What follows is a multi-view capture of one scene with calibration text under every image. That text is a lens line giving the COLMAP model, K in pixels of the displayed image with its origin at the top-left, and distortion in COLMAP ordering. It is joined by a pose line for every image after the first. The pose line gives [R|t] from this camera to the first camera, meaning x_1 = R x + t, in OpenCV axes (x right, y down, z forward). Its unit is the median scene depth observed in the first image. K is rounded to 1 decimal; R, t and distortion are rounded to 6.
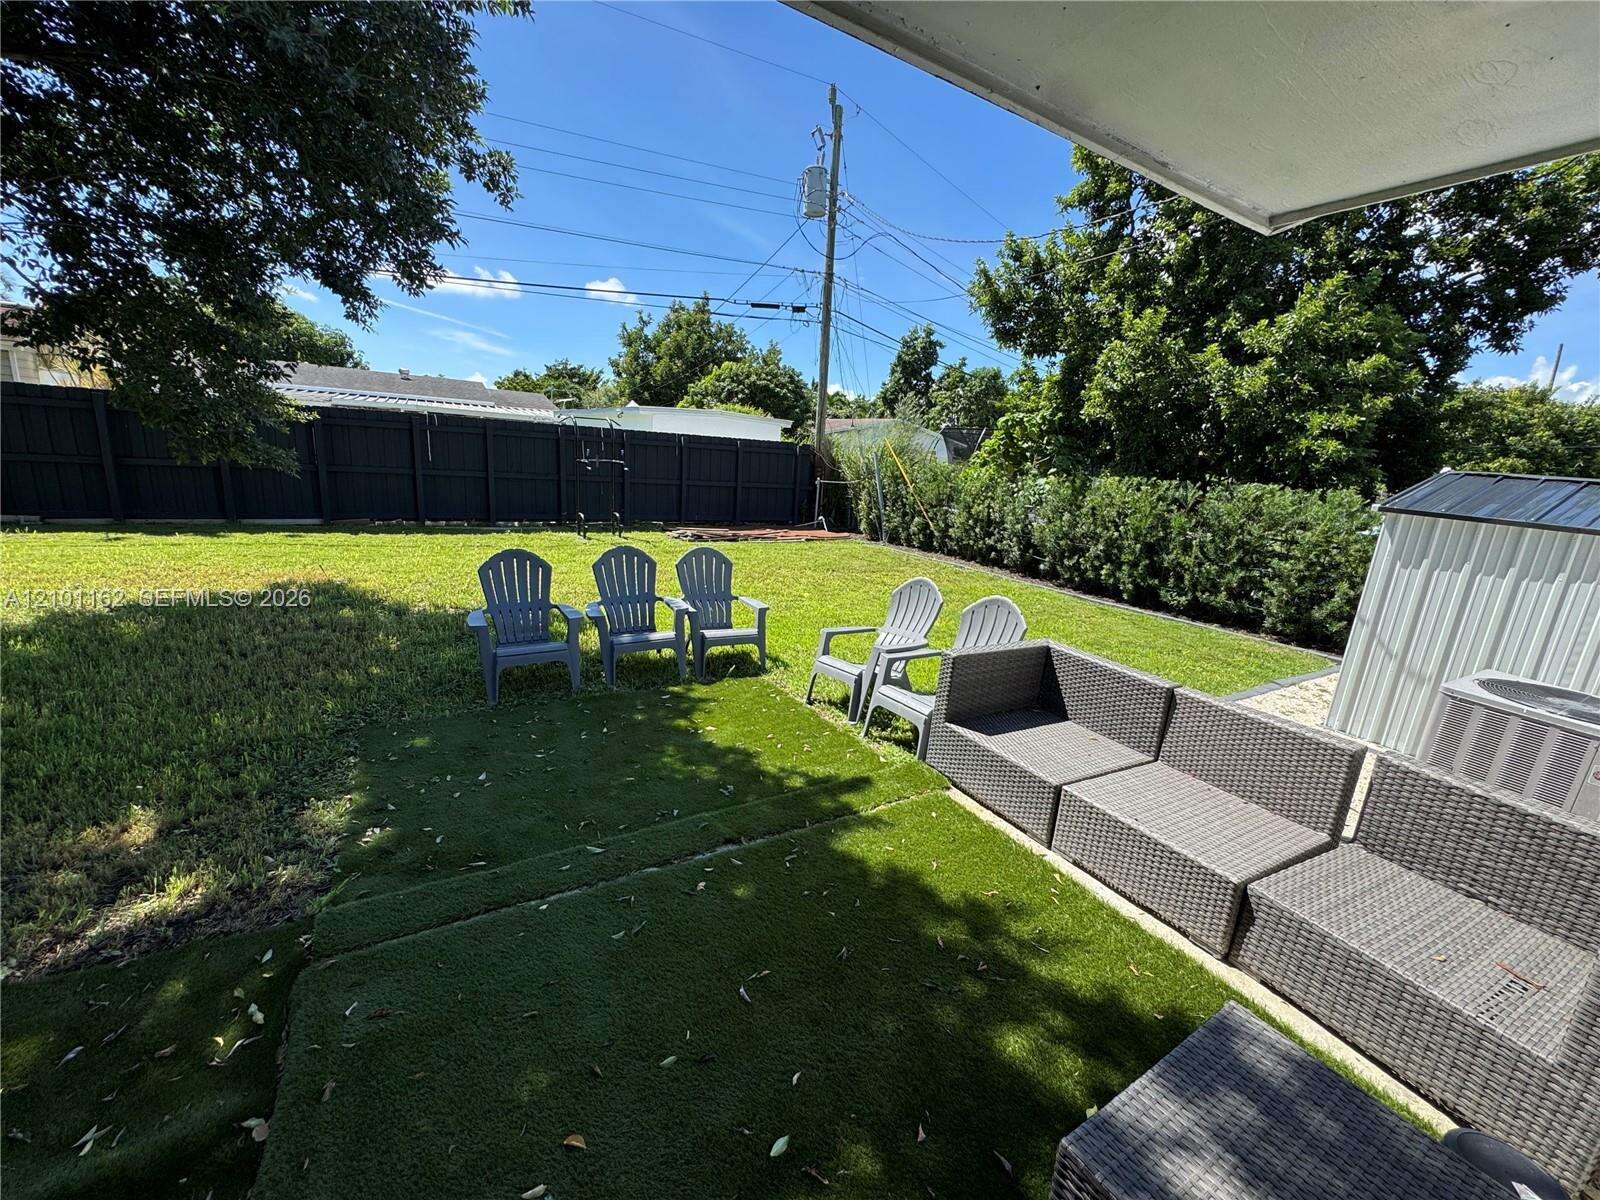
lens RADIAL K [[638.7, 0, 798.6], [0, 638.7, 612.1], [0, 0, 1]] dist [-0.007328, 0.001129]
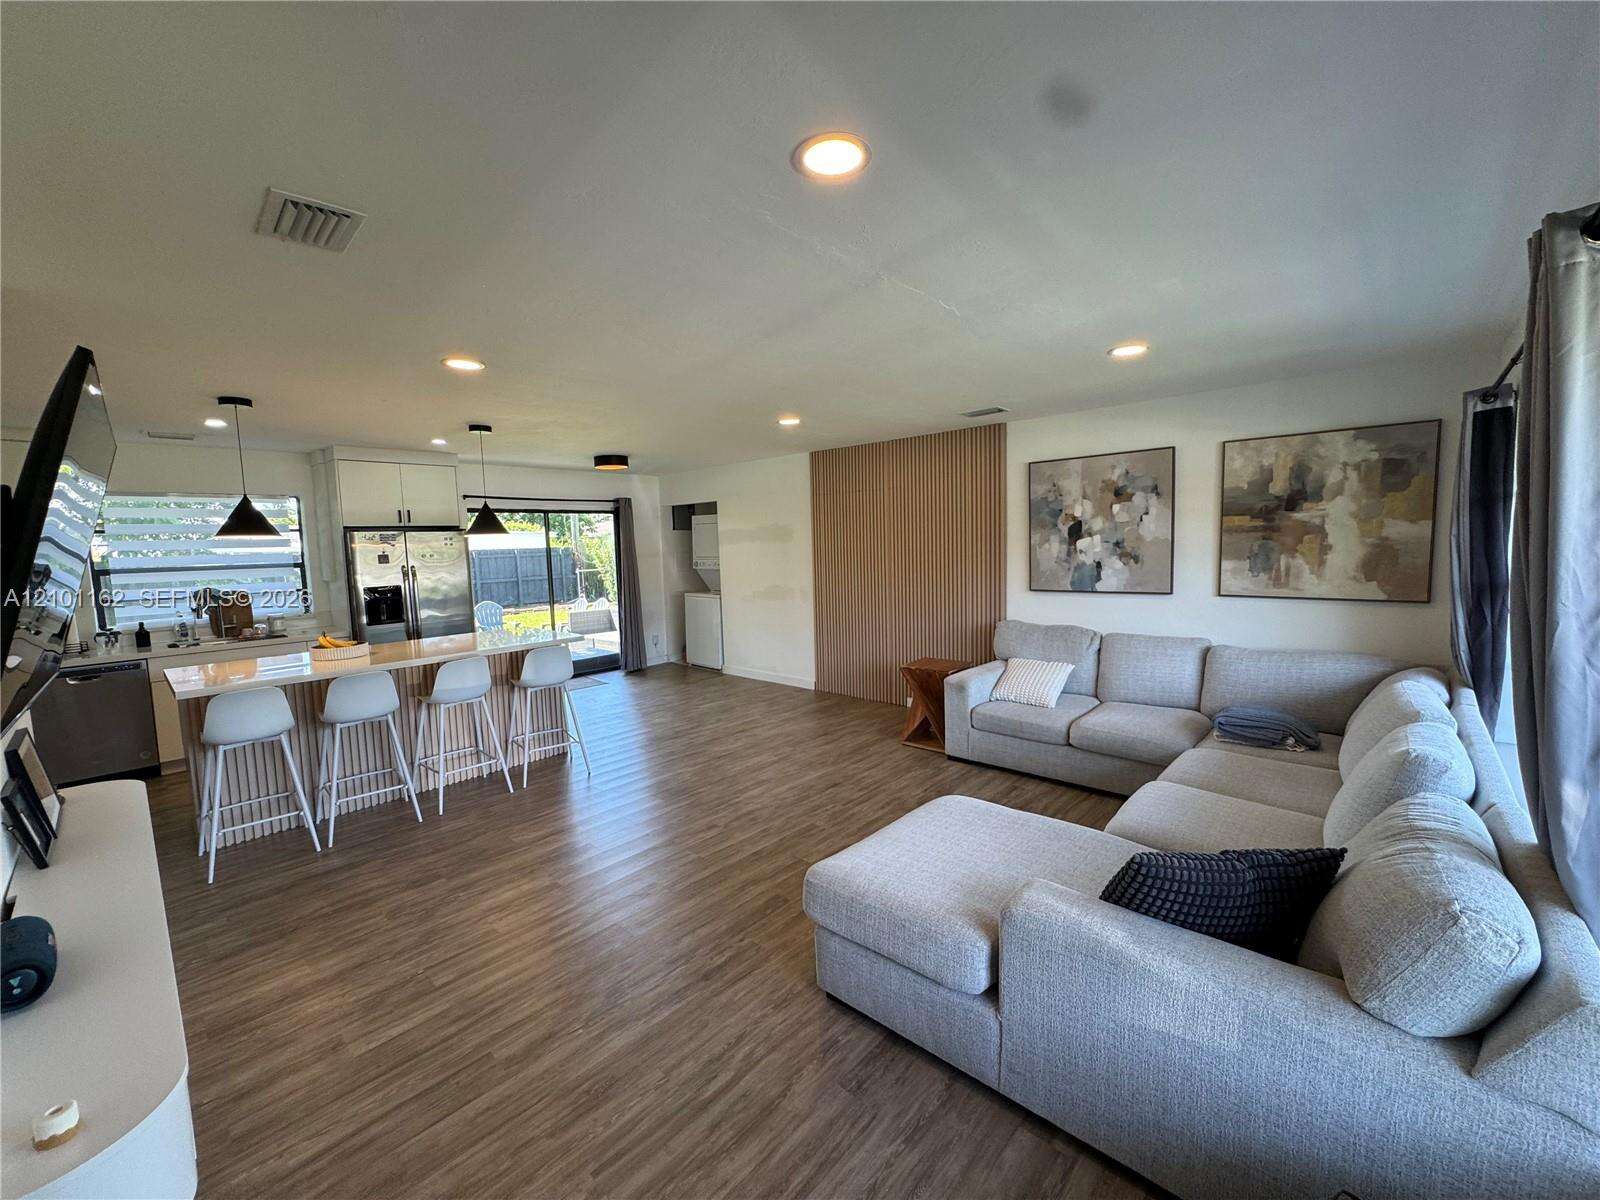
lens RADIAL K [[638.7, 0, 801.0], [0, 638.7, 599.4], [0, 0, 1]] dist [-0.007328, 0.001129]
pose [[0.951450, -0.128533, 0.279683, 0.116573], [0.169723, 0.977100, -0.128333, 0.152167], [-0.256783, 0.169571, 0.951477, -0.583615]]
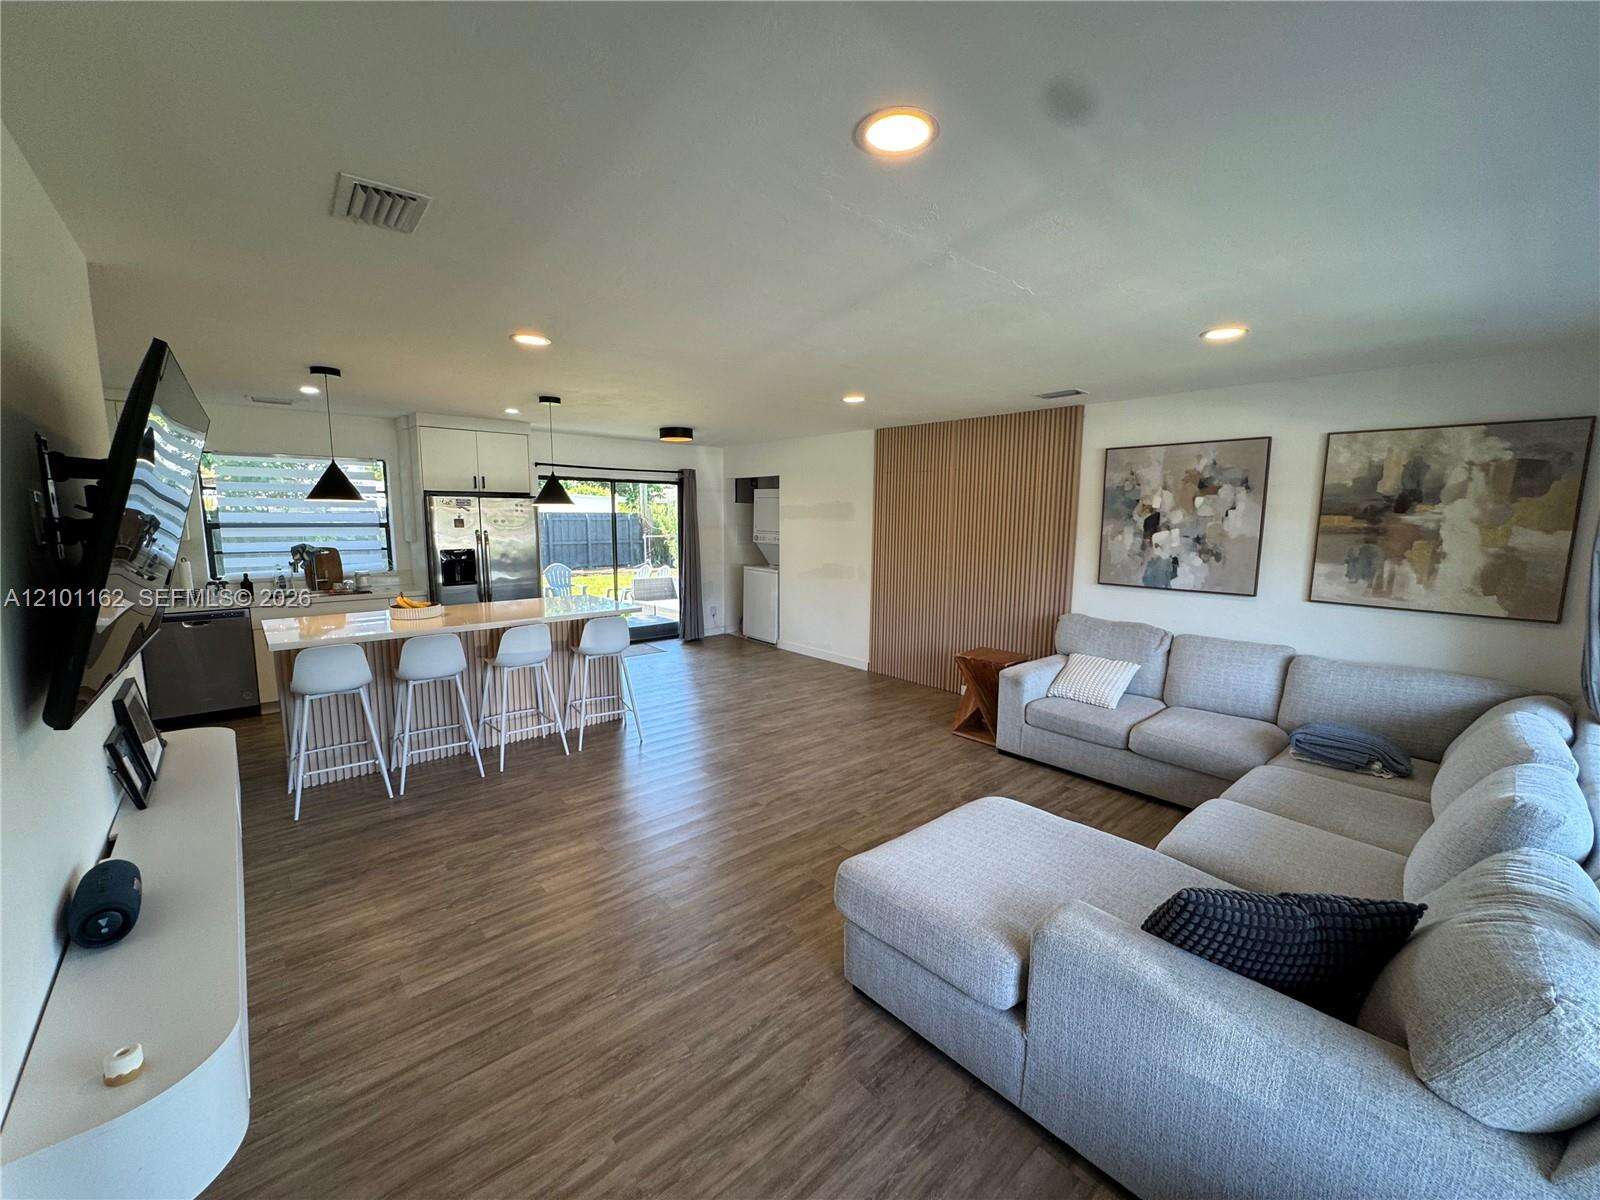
lens RADIAL K [[638.7, 0, 800.8], [0, 638.7, 599.7], [0, 0, 1]] dist [-0.007328, 0.001129]
pose [[0.979256, -0.090960, 0.181064, 0.121905], [0.109992, 0.989090, -0.097992, 0.146991], [-0.170176, 0.115875, 0.978577, -0.582359]]
